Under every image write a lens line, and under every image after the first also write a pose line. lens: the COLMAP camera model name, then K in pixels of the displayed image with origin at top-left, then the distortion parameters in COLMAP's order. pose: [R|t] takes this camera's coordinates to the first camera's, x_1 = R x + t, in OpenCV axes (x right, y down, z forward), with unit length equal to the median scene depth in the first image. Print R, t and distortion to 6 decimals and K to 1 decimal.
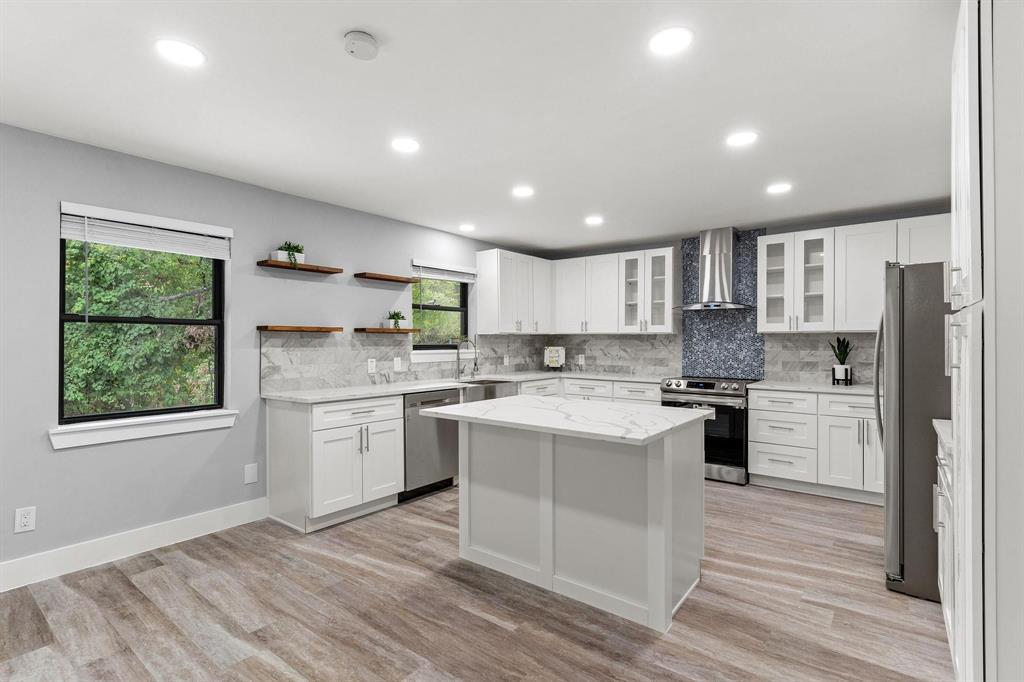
lens RADIAL K [[492.4, 0, 509.8], [0, 492.4, 342.8], [0, 0, 1]] dist [0.002400, -0.000274]
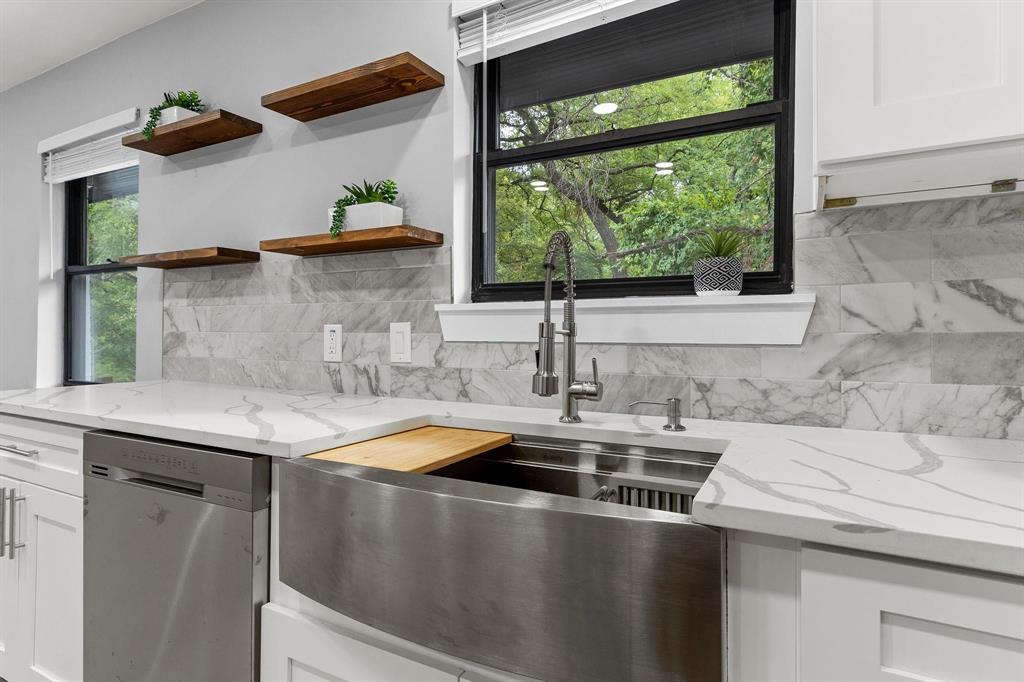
lens RADIAL K [[557.2, 0, 509.3], [0, 557.2, 324.1], [0, 0, 1]] dist [0.001794, 0.000088]
pose [[0.165131, -0.005047, -0.986259, 0.154779], [-0.000221, 0.999987, -0.005155, 0.032987], [0.986272, 0.001069, 0.165128, 1.012911]]
